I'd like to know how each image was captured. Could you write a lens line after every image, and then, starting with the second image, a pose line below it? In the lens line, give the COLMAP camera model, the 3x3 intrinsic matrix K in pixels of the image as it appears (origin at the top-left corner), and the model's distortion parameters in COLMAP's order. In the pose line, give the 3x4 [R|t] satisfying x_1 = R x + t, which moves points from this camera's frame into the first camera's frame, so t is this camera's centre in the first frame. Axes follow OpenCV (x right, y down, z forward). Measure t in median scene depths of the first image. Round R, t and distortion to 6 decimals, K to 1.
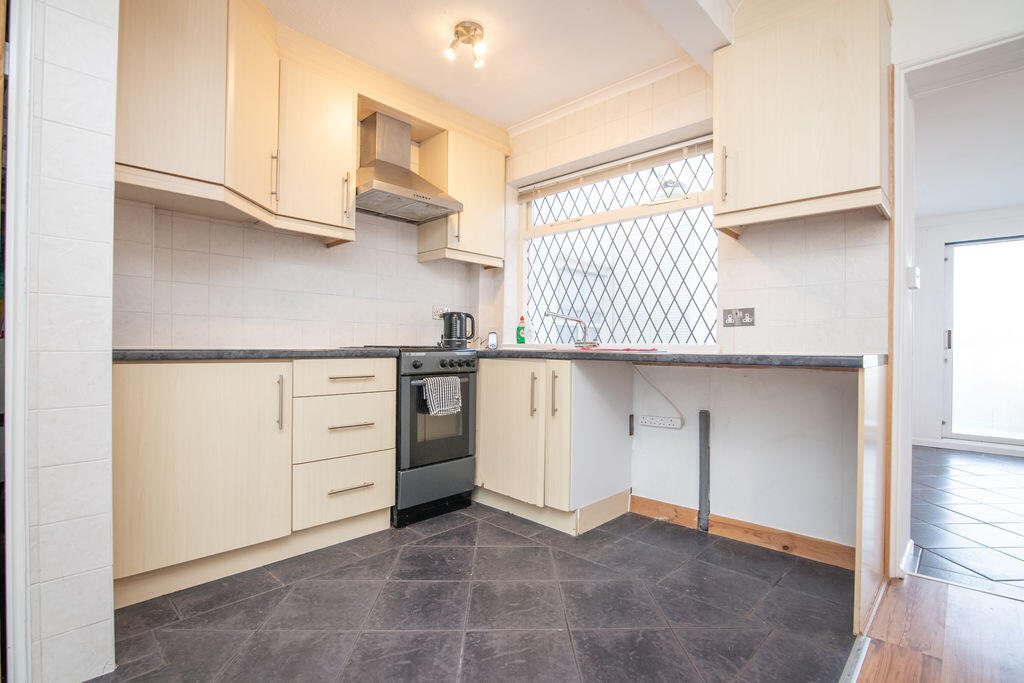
lens RADIAL K [[475.3, 0, 512.9], [0, 475.3, 348.1], [0, 0, 1]] dist [-0.016290, -0.000062]
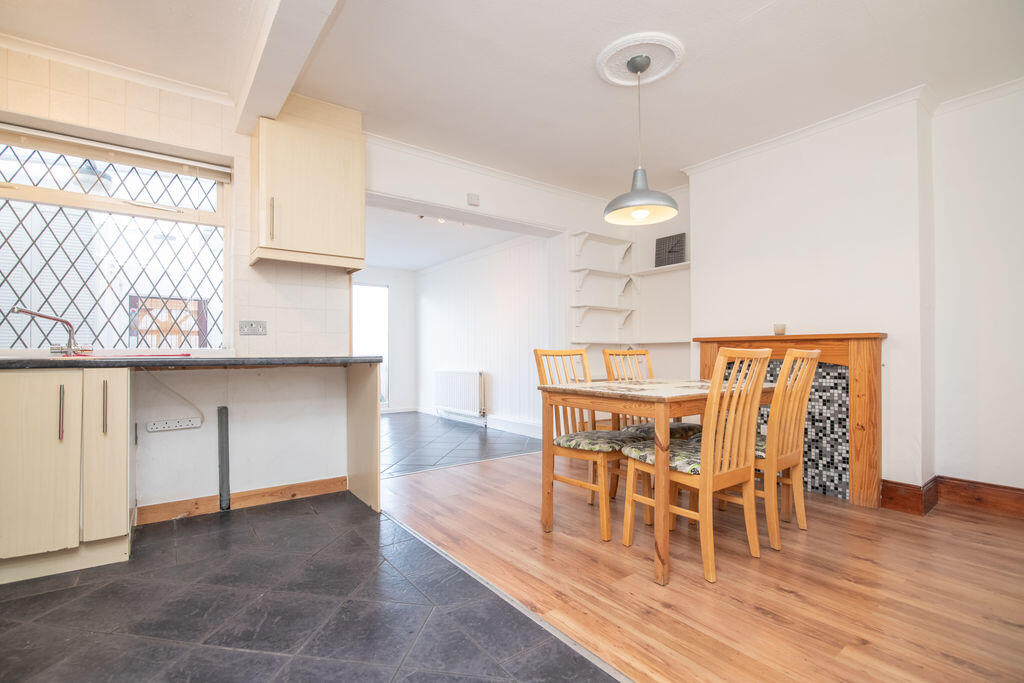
lens RADIAL K [[475.3, 0, 476.0], [0, 475.3, 347.3], [0, 0, 1]] dist [-0.016290, -0.000062]
pose [[0.210358, 0.007500, 0.977596, -0.626415], [0.003334, 0.999959, -0.008388, -0.001336], [-0.977619, 0.005024, 0.210325, 0.160665]]
